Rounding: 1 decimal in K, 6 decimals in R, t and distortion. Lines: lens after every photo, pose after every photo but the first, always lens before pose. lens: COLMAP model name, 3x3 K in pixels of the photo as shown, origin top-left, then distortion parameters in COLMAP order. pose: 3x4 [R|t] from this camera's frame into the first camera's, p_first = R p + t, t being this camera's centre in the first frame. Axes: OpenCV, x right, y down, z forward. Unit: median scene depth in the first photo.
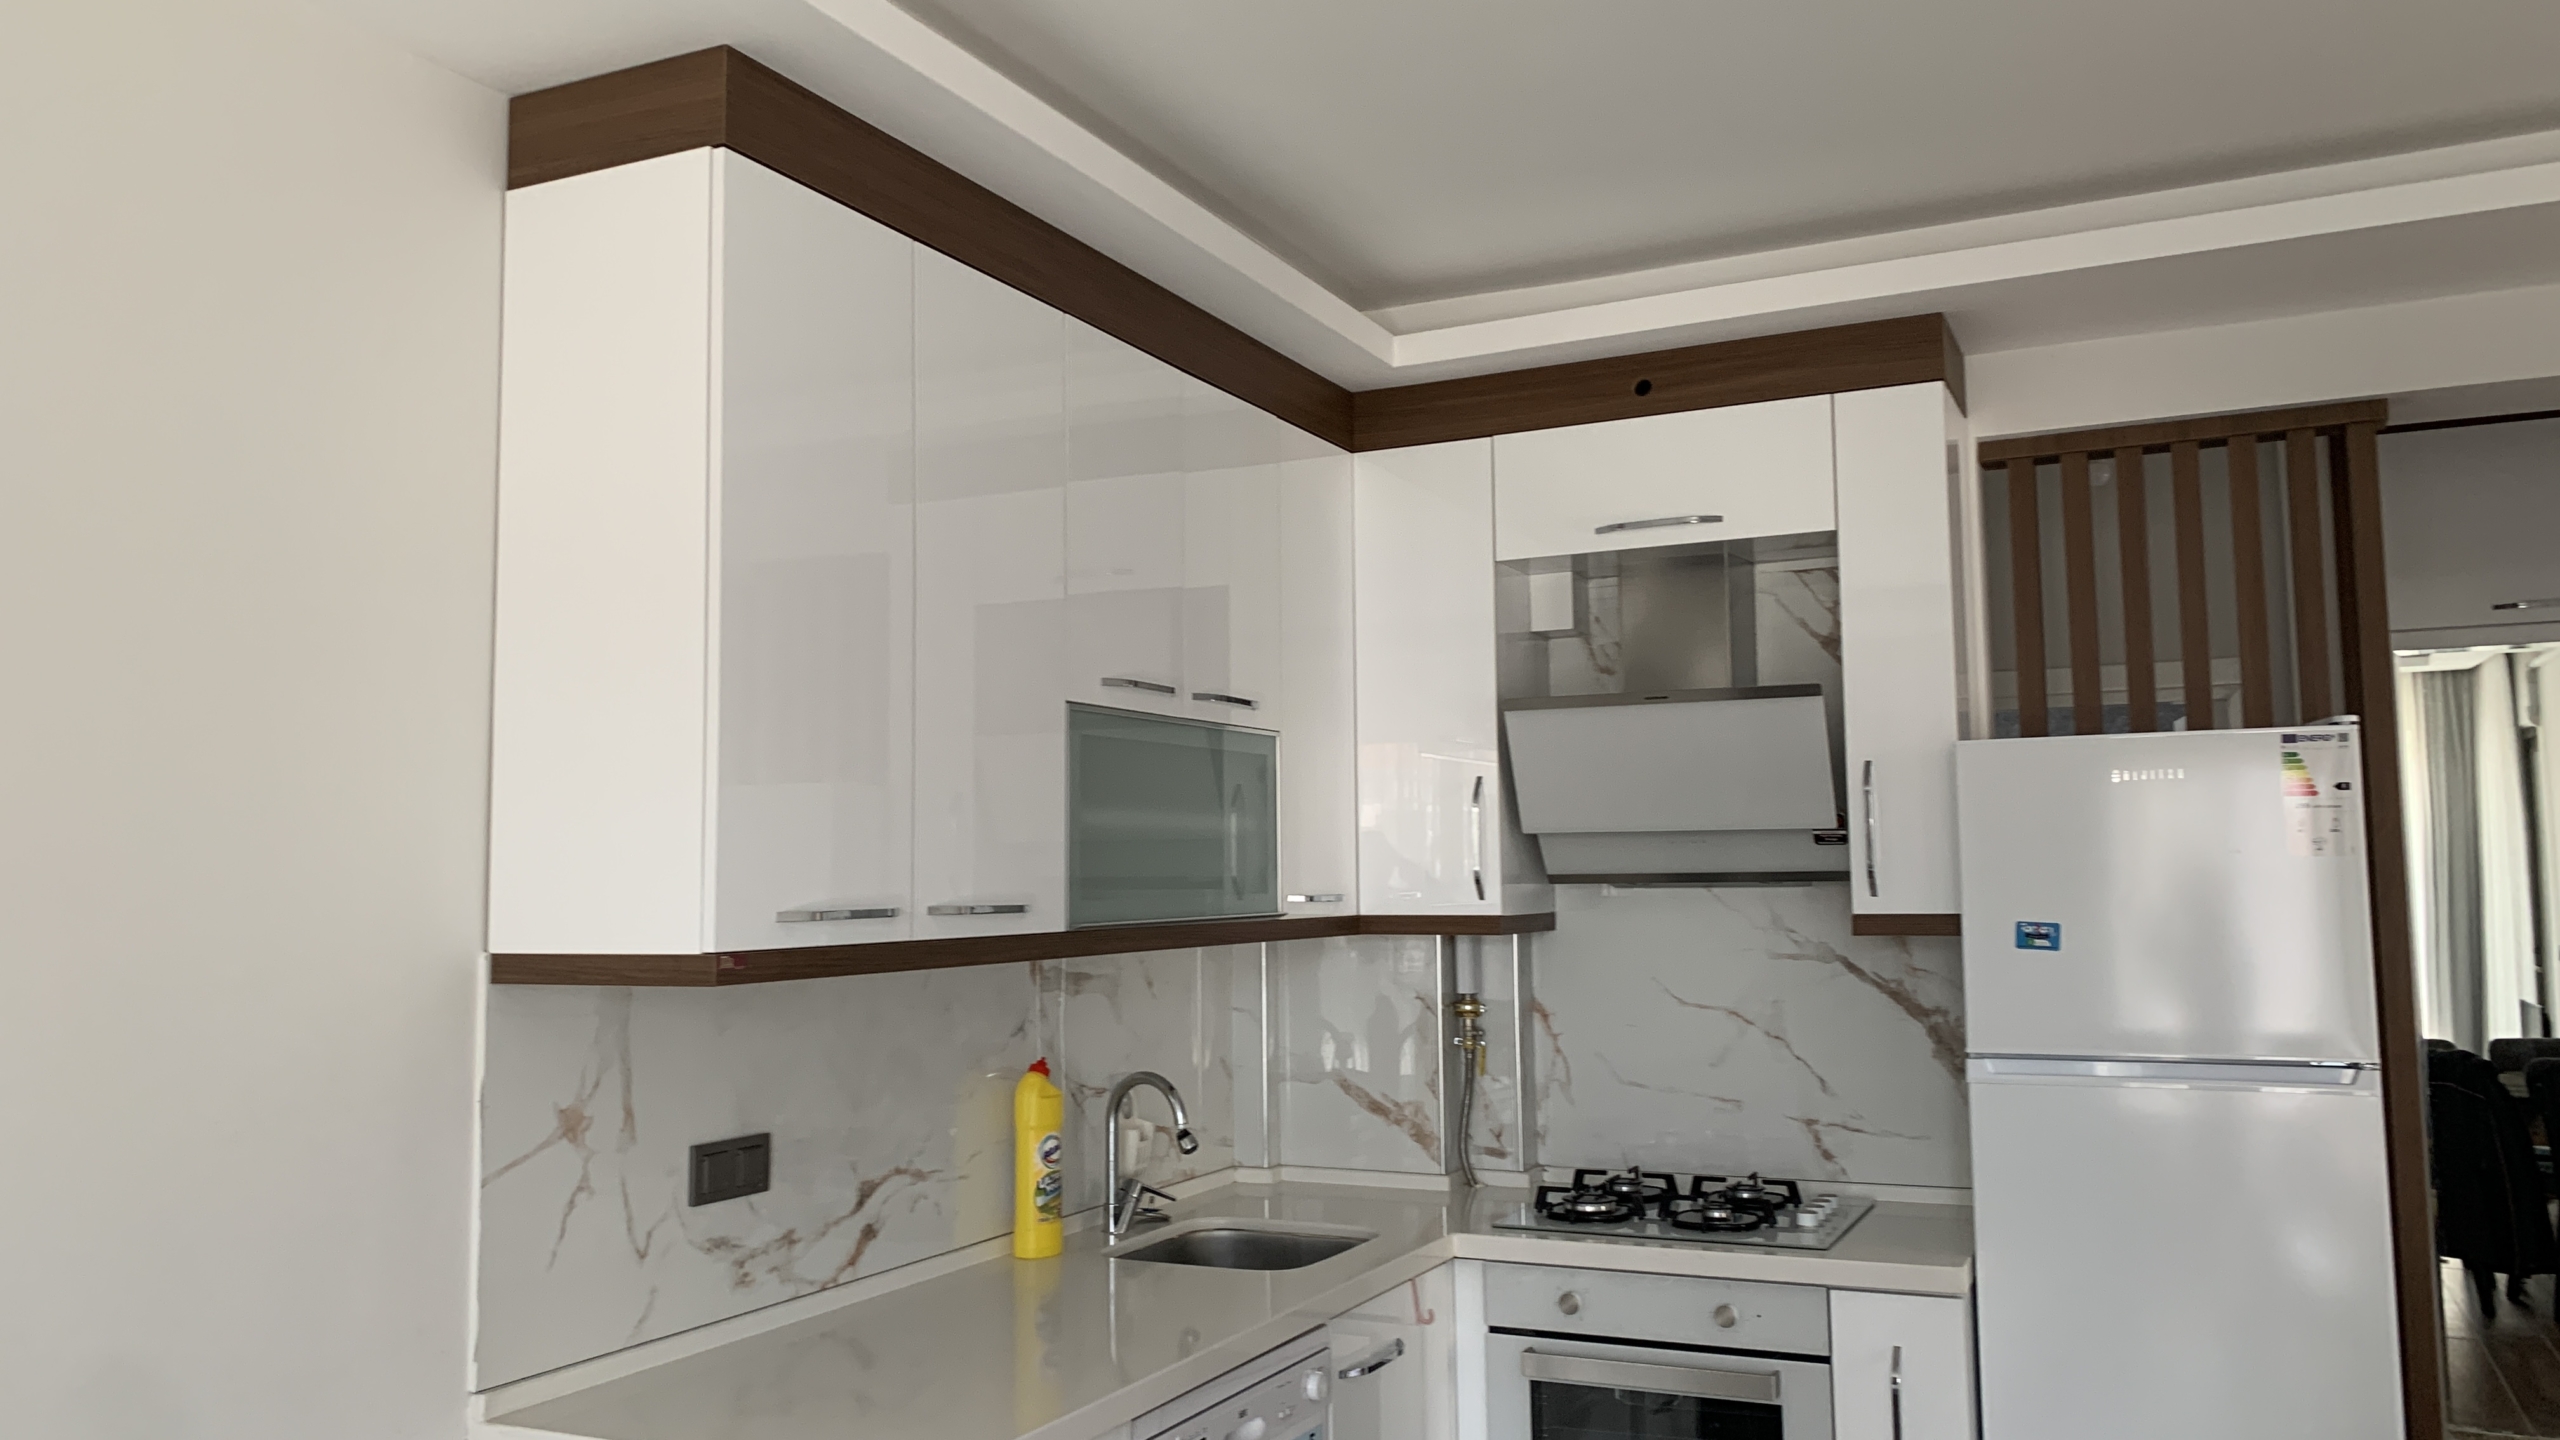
lens RADIAL K [[1981.7, 0, 1270.4], [0, 1981.7, 715.5], [0, 0, 1]] dist [0.061327, -0.066113]
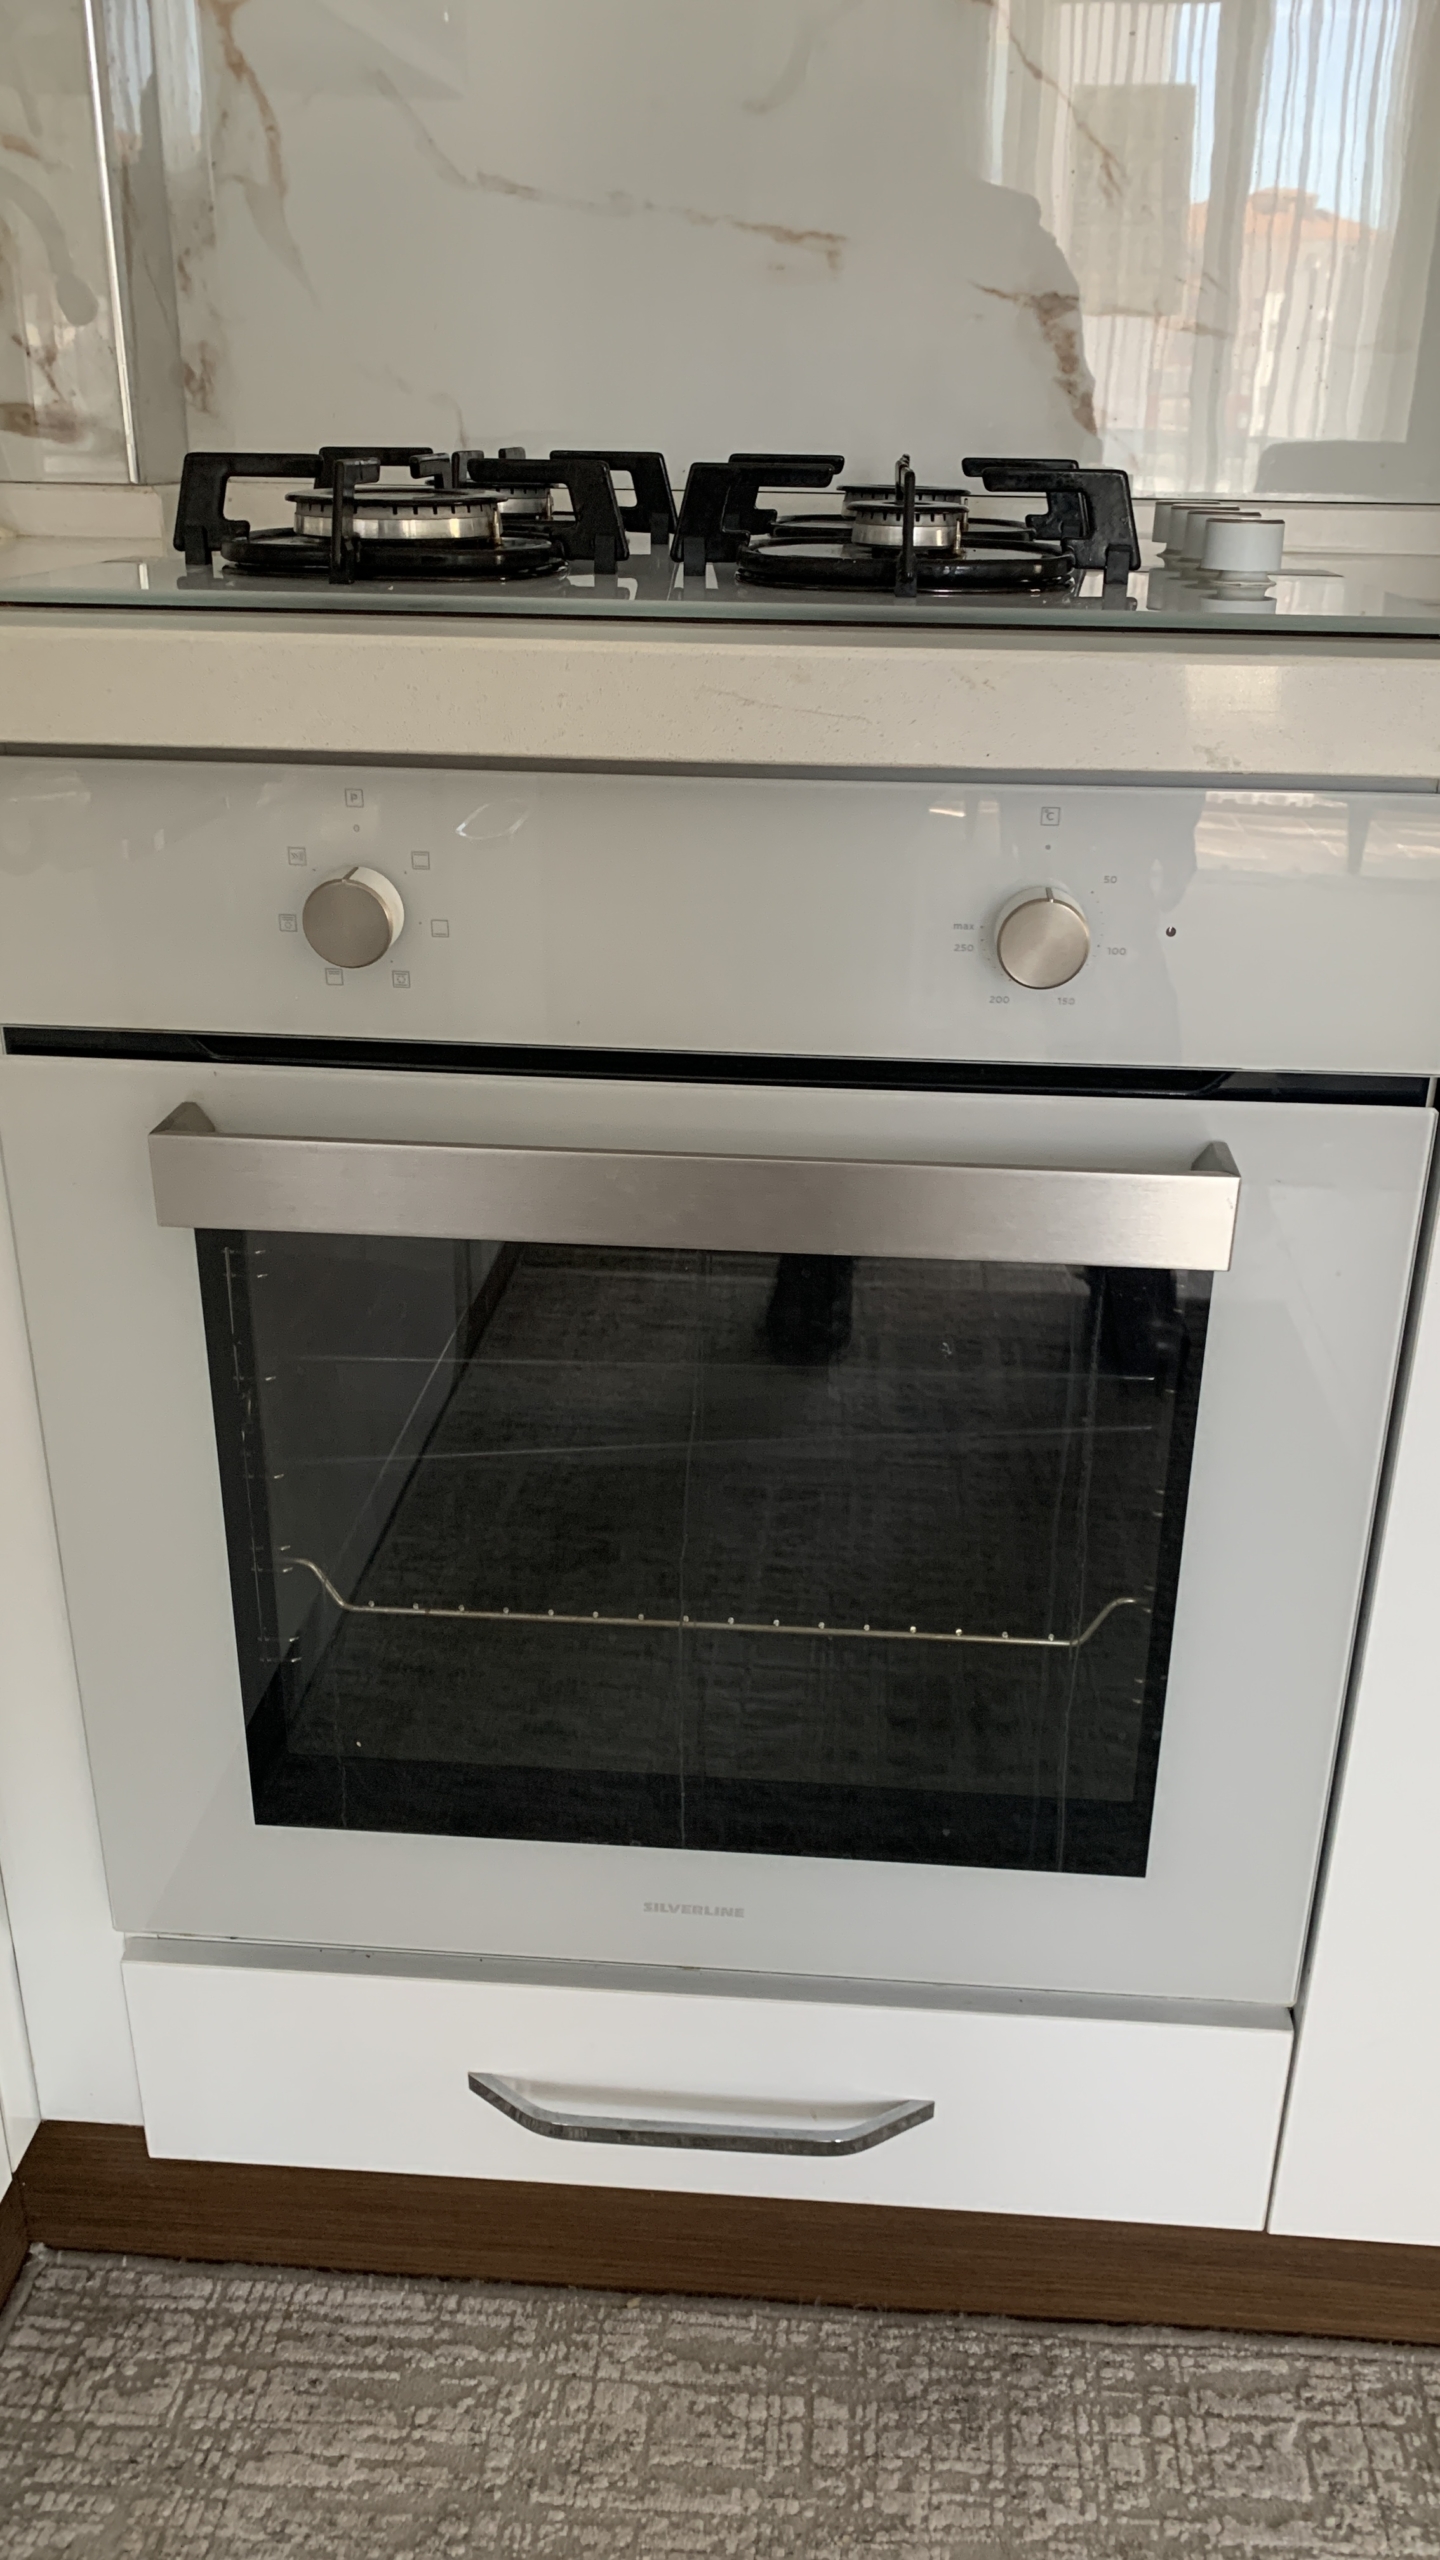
lens RADIAL K [[1981.7, 0, 715.3], [0, 1981.7, 1273.5], [0, 0, 1]] dist [0.061327, -0.066113]
pose [[0.935899, -0.118563, 0.331715, 0.105076], [-0.049087, 0.888578, 0.456092, 0.216599], [-0.348831, -0.443139, 0.825799, 0.750710]]
